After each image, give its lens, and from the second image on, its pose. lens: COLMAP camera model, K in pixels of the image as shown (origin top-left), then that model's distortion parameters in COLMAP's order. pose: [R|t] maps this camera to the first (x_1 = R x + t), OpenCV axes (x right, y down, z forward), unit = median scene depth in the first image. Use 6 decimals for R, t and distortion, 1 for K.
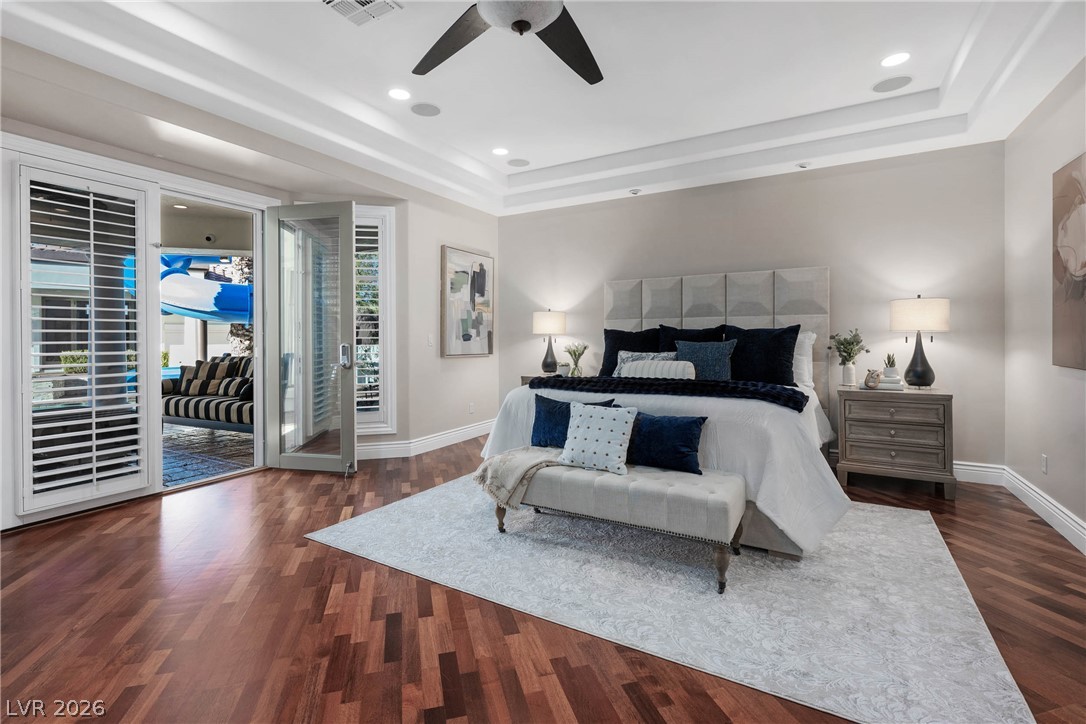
lens RADIAL K [[498.3, 0, 539.1], [0, 498.3, 337.6], [0, 0, 1]] dist [-0.001341, -0.000365]
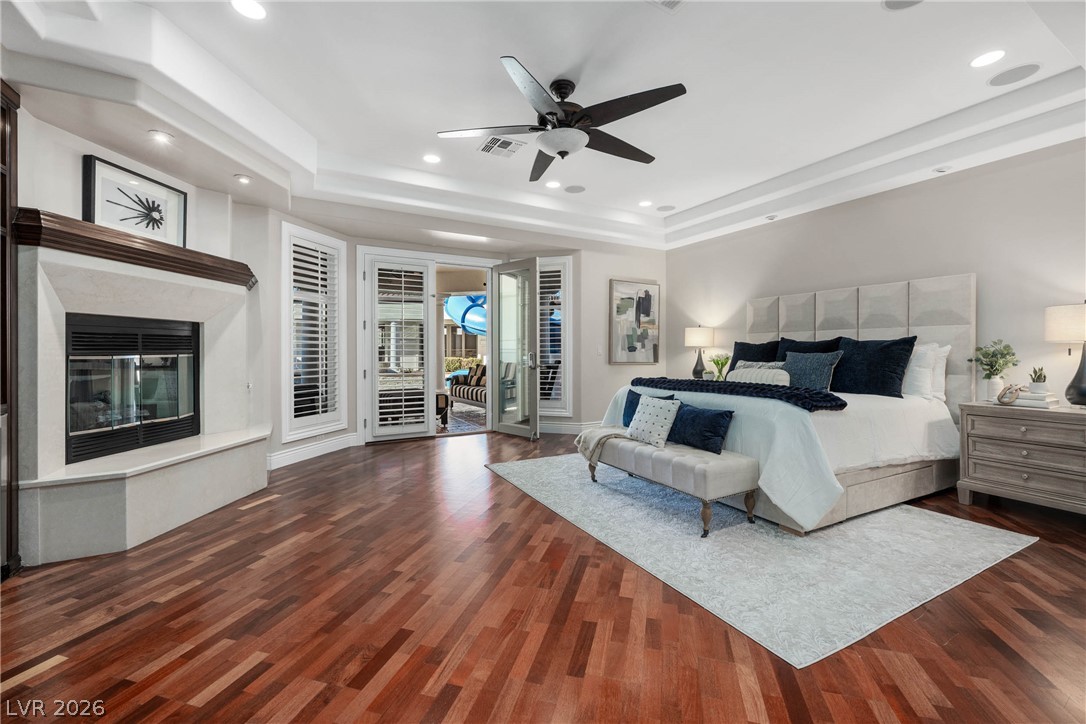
lens RADIAL K [[447.5, 0, 544.6], [0, 447.5, 351.3], [0, 0, 1]] dist [-0.000414, -0.000111]
pose [[0.858102, 0.005246, -0.513452, 0.328908], [-0.005085, 0.999986, 0.001718, 0.006000], [0.513454, 0.001137, 0.858116, -0.136778]]
